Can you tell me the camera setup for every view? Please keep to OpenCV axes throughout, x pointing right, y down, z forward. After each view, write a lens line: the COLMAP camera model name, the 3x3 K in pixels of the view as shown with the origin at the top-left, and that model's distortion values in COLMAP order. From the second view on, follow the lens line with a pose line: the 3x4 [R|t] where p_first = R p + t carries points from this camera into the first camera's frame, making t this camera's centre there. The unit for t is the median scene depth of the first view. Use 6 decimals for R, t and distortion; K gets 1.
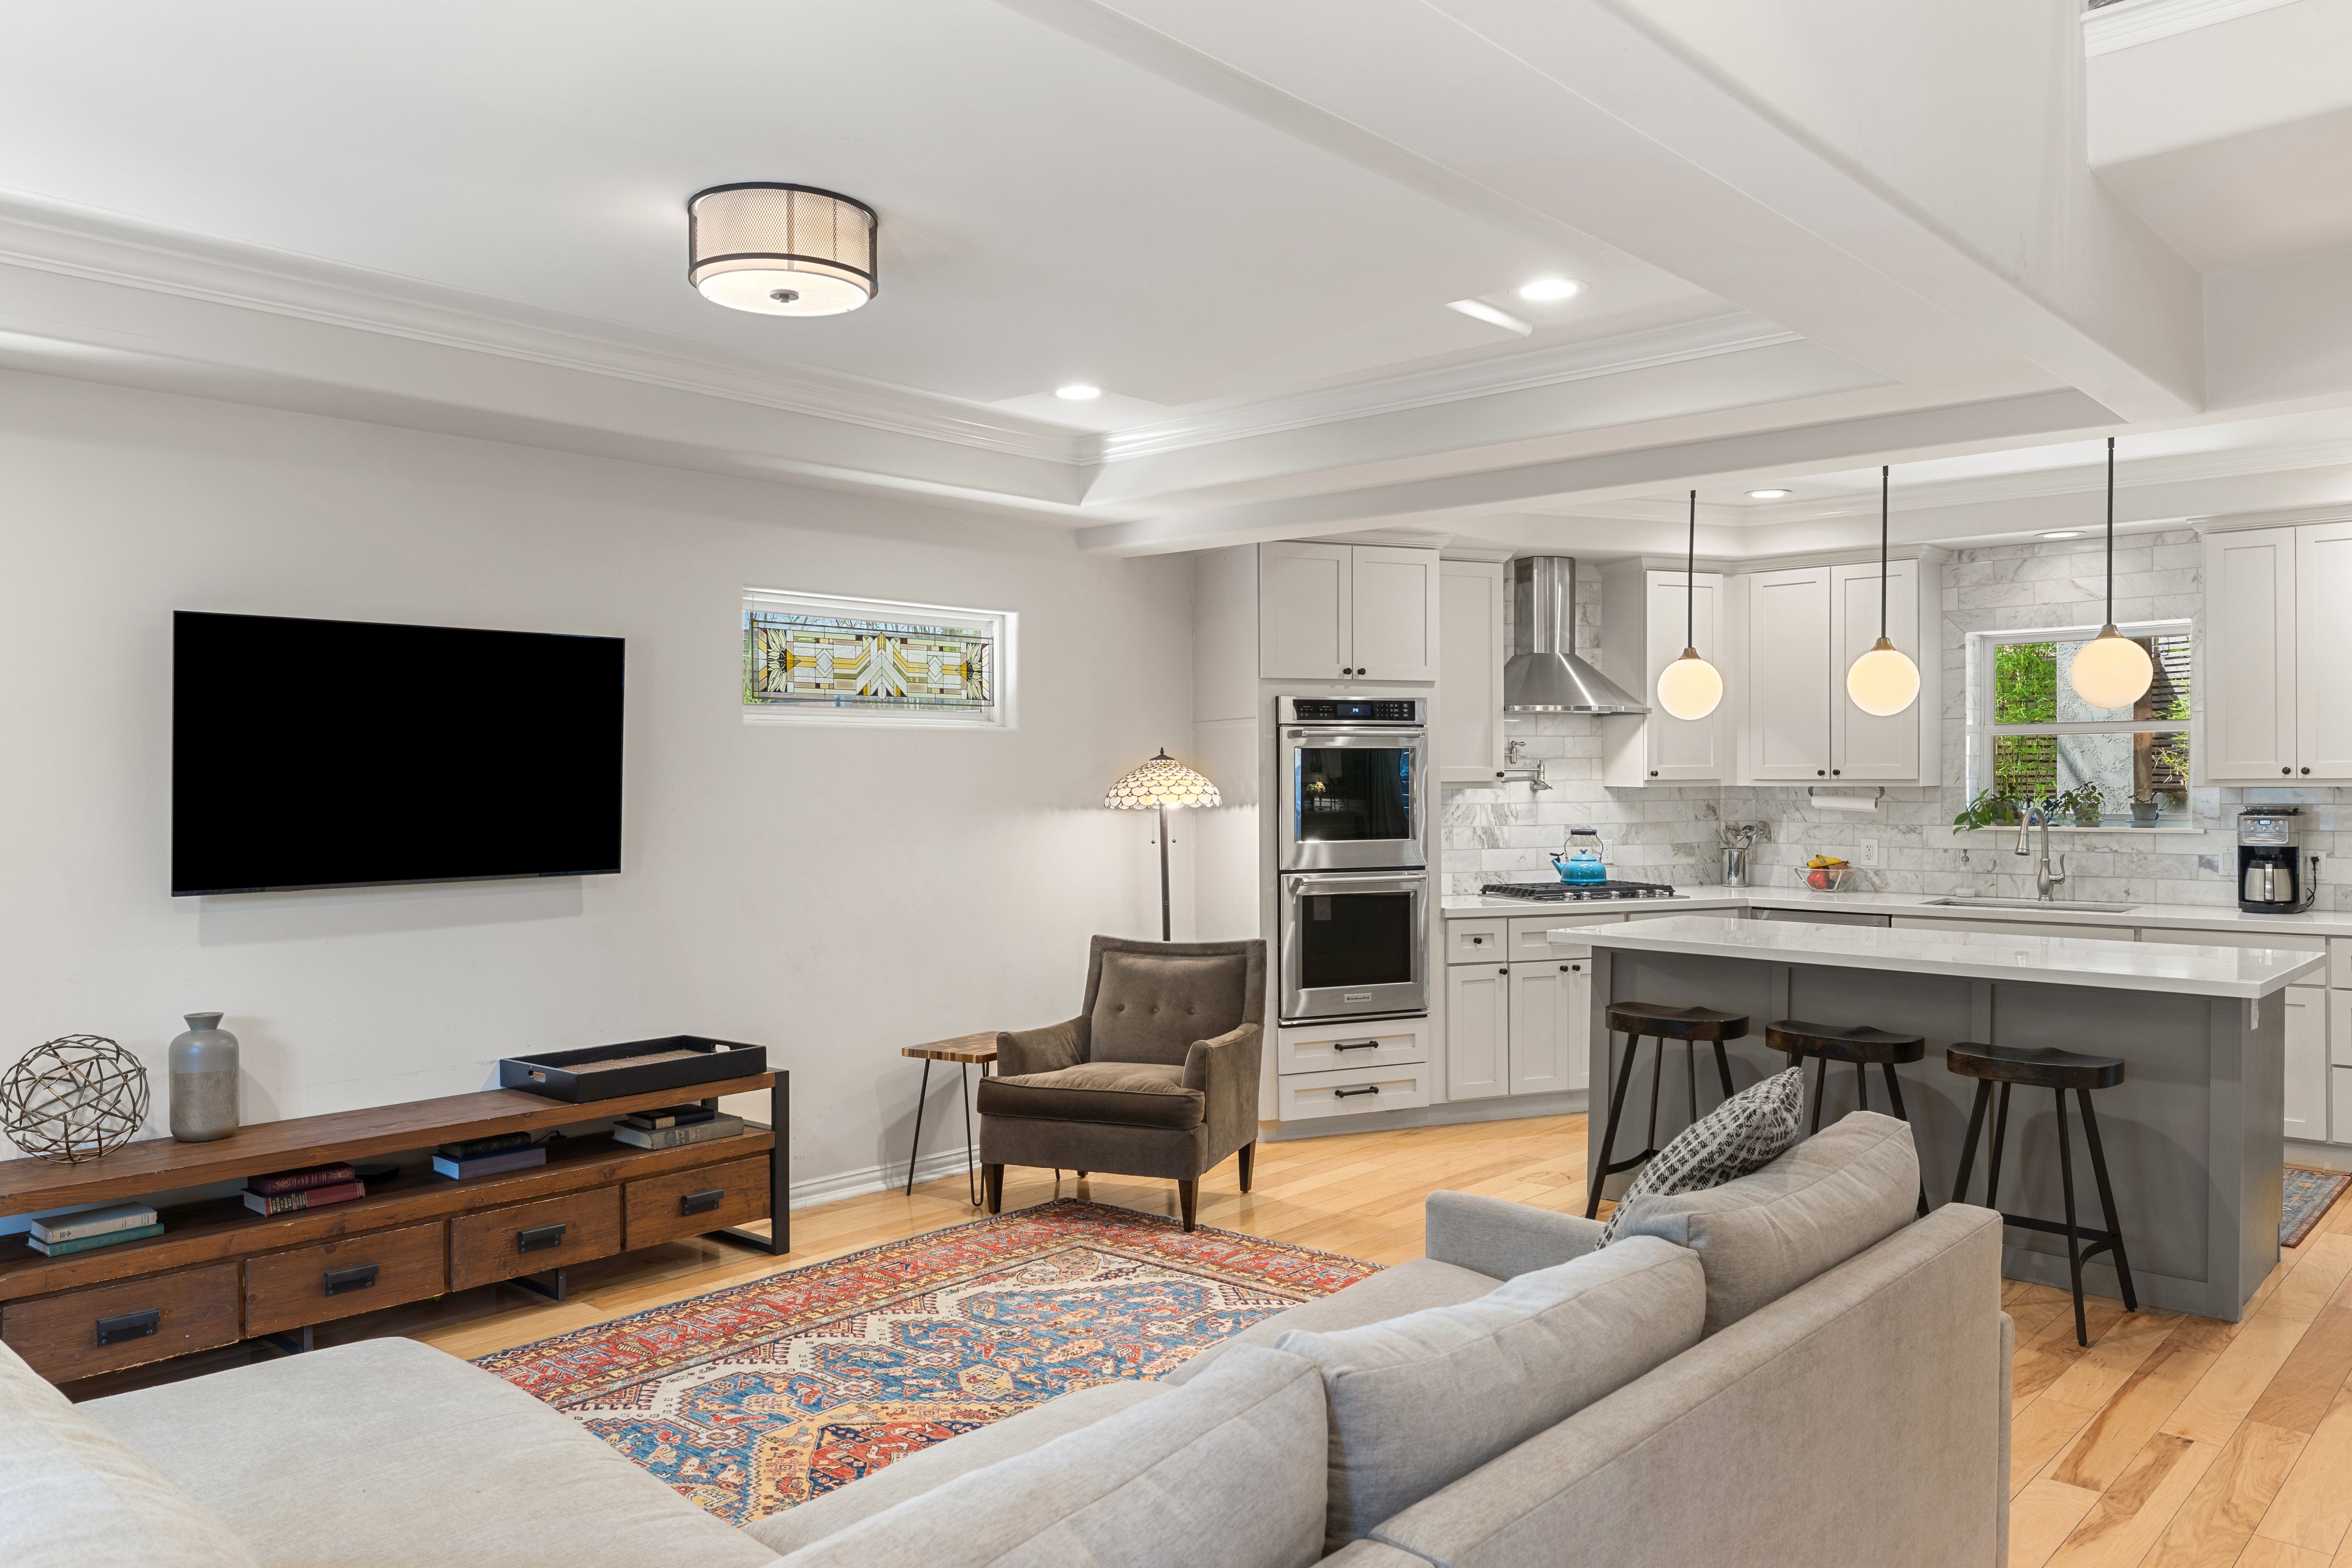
lens RADIAL K [[1703.3, 0, 1175.7], [0, 1703.3, 784.9], [0, 0, 1]] dist [-0.002529, -0.001543]
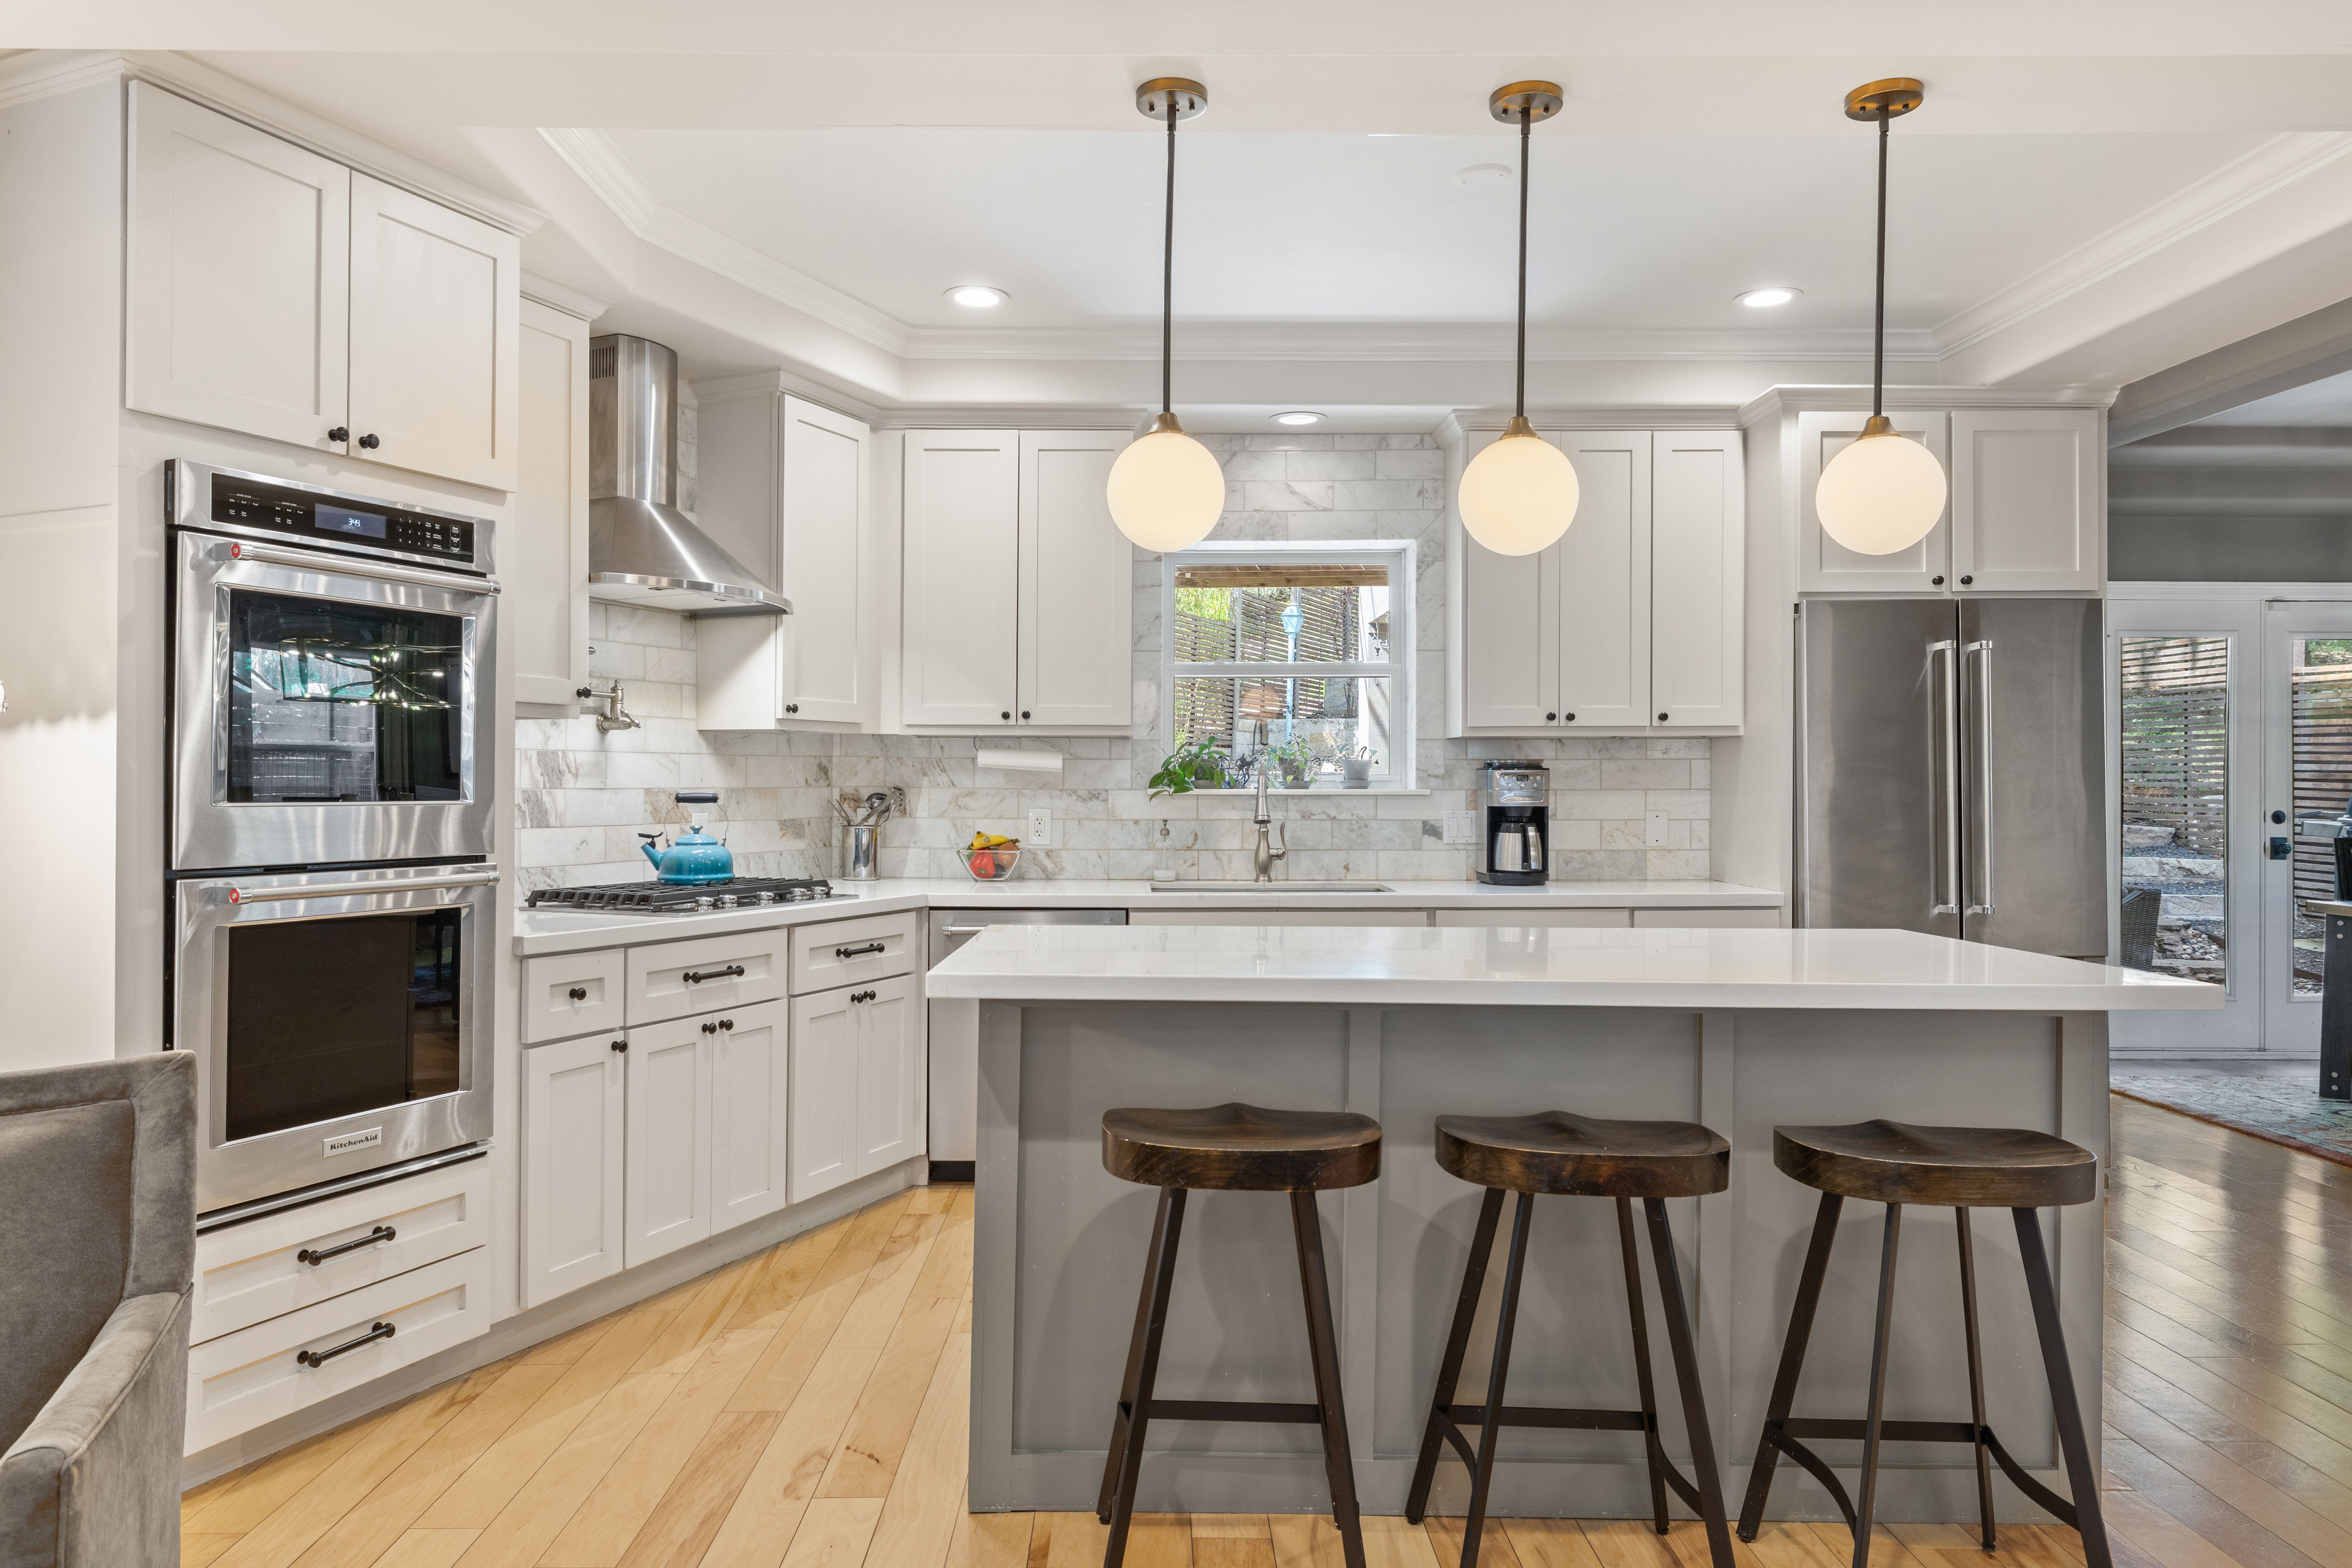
lens RADIAL K [[1581.5, 0, 1174.1], [0, 1581.5, 777.0], [0, 0, 1]] dist [0.000202, -0.003279]
pose [[0.739247, 0.008212, 0.673384, -0.016949], [-0.000268, 0.999929, -0.011899, 0.027321], [-0.673434, 0.008616, 0.739197, 0.471370]]
